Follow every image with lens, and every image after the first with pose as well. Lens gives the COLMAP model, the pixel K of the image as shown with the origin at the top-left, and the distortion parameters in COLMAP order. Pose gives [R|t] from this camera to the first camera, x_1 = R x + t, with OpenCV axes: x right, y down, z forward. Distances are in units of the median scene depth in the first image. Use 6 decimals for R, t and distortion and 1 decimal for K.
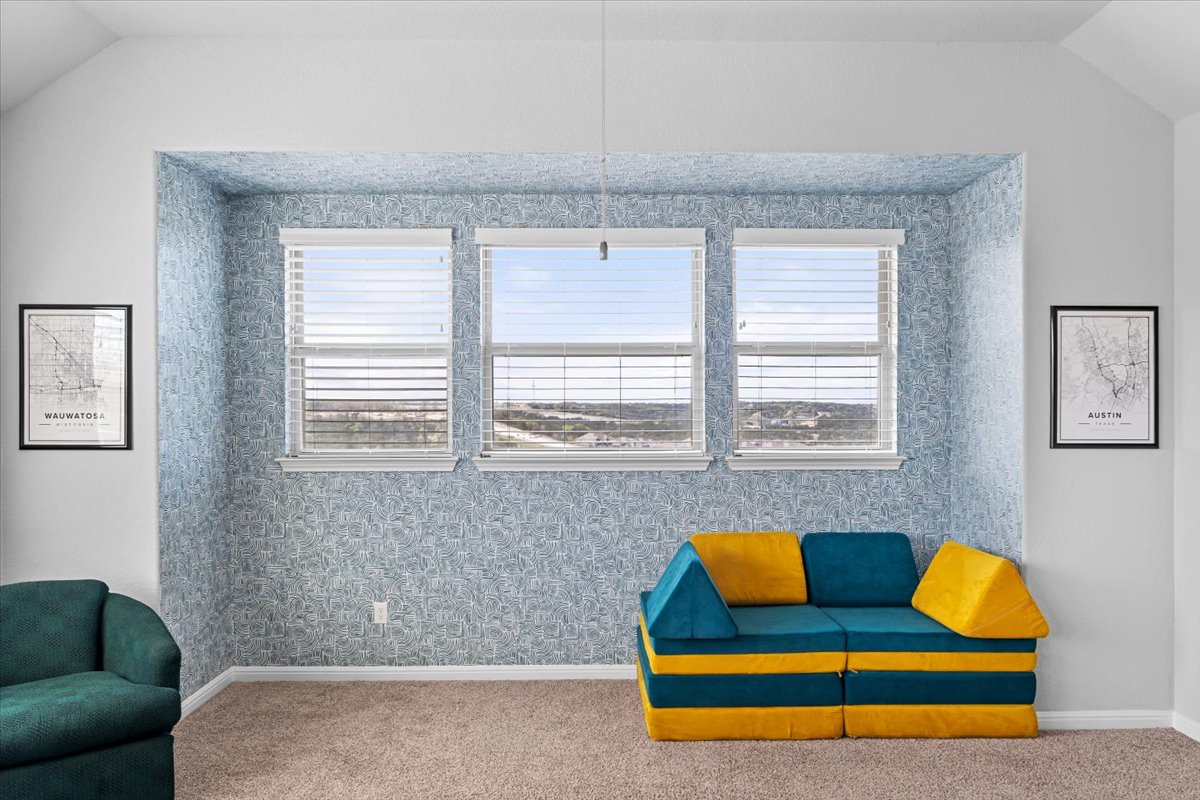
lens RADIAL K [[835.4, 0, 600.0], [0, 835.4, 400.0], [0, 0, 1]] dist [0.001438, 0.000220]
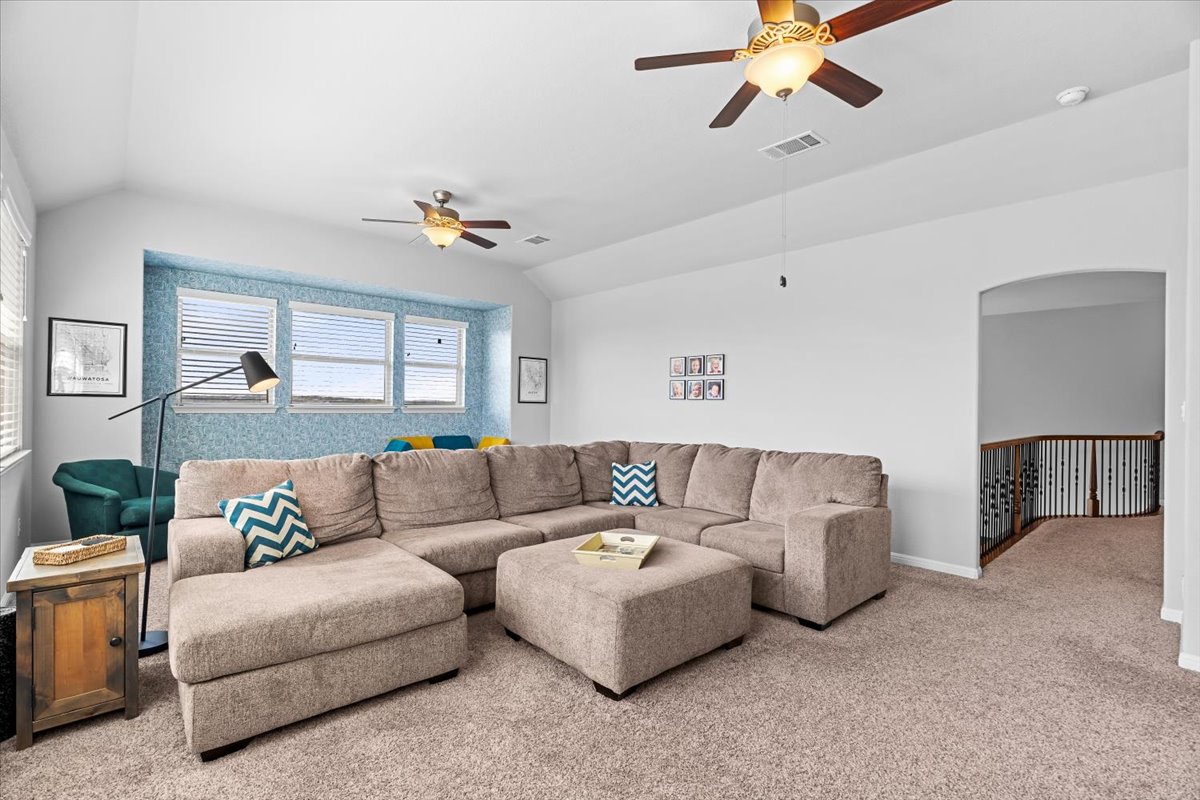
lens RADIAL K [[544.8, 0, 600.0], [0, 544.8, 400.0], [0, 0, 1]] dist [0.000076, -0.000012]
pose [[0.748609, 0.016790, 0.662799, -0.477933], [-0.019358, 0.999807, -0.003463, 0.040954], [-0.662729, -0.010238, 0.748790, -0.592439]]
